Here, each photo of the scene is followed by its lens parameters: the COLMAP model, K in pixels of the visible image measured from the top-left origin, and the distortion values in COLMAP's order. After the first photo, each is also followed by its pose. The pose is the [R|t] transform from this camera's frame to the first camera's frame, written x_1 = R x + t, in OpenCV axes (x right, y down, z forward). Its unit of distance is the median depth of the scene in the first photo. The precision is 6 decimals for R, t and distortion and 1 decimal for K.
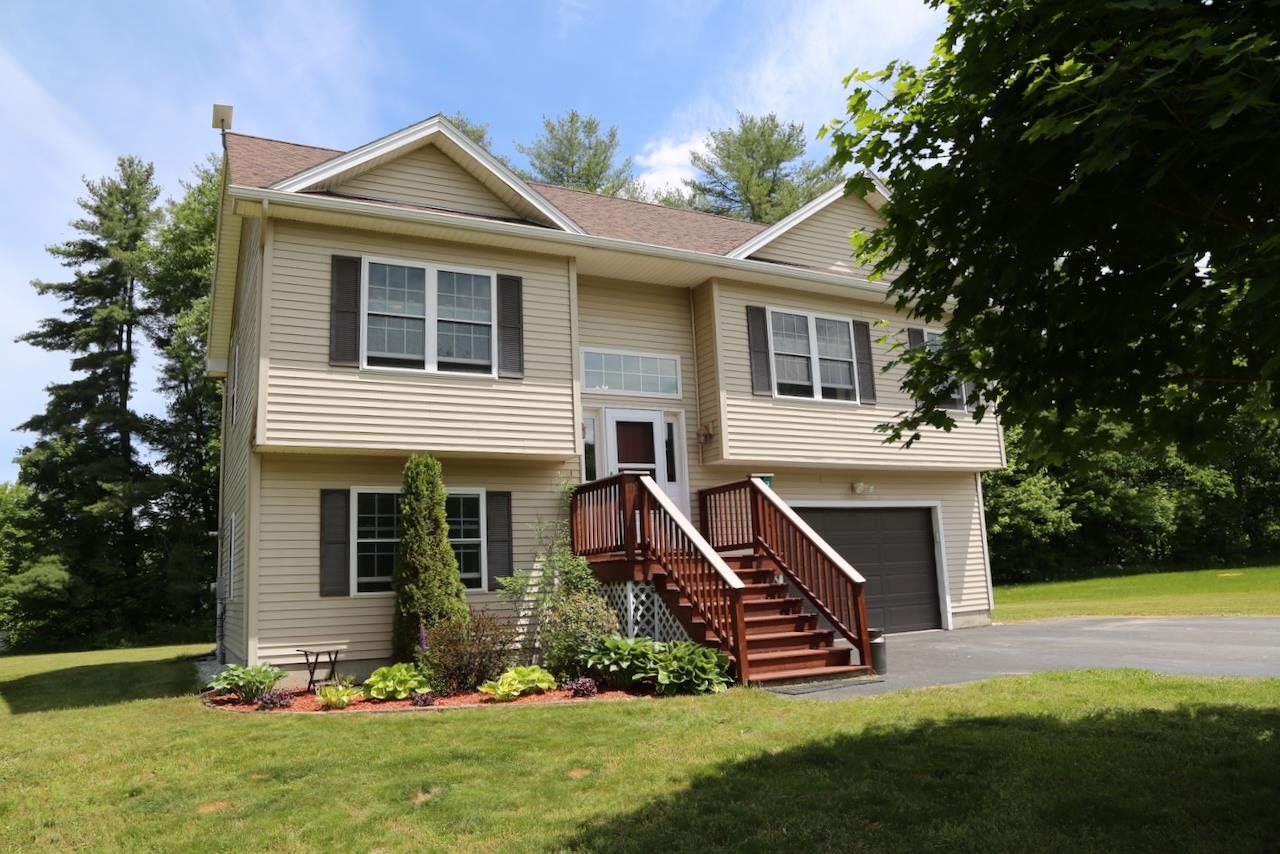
lens RADIAL K [[850.5, 0, 630.6], [0, 850.5, 451.3], [0, 0, 1]] dist [-0.108582, 0.004587]
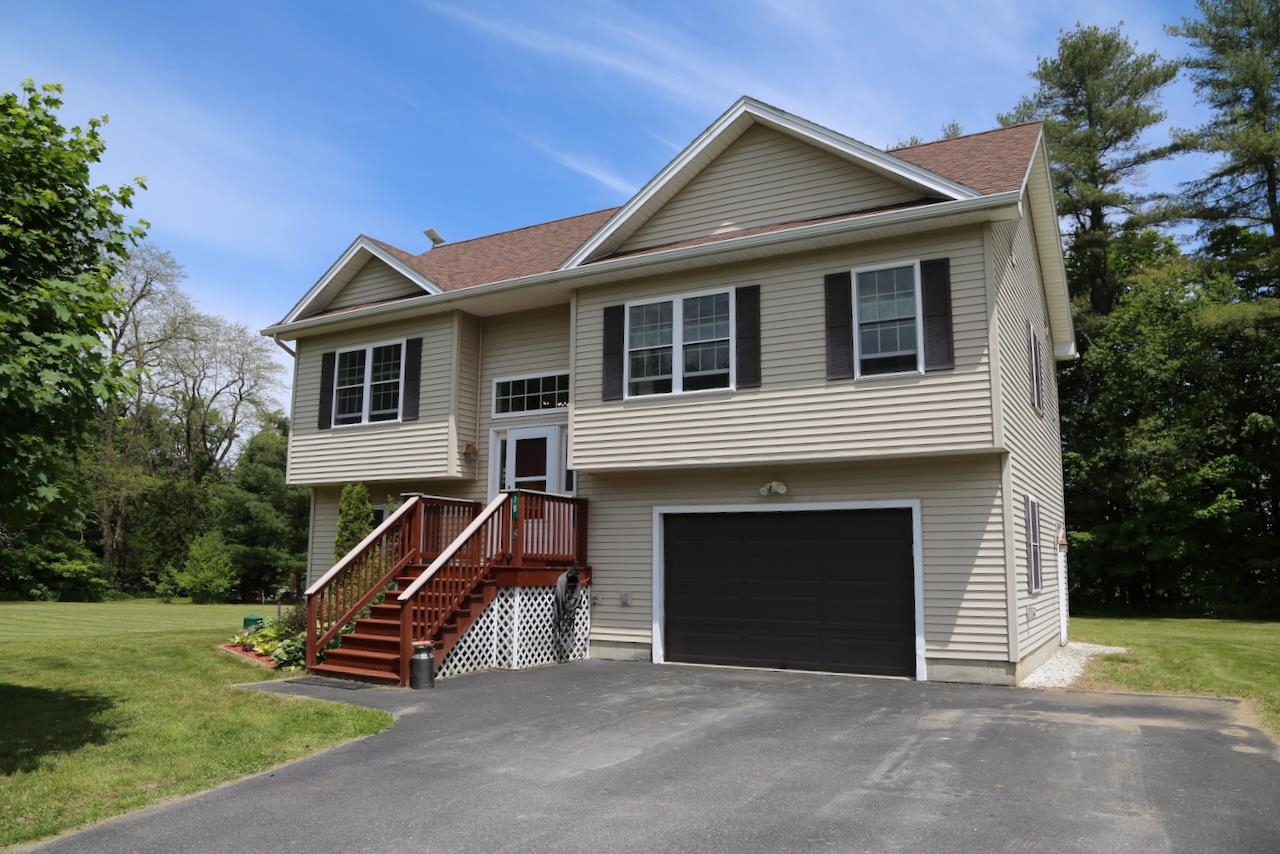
lens RADIAL K [[850.5, 0, 630.6], [0, 850.5, 451.3], [0, 0, 1]] dist [-0.108582, 0.004587]
pose [[0.597891, -0.079771, -0.797598, 0.393872], [0.077303, 0.996136, -0.041680, 0.014293], [0.797841, -0.036737, 0.601747, 0.185994]]
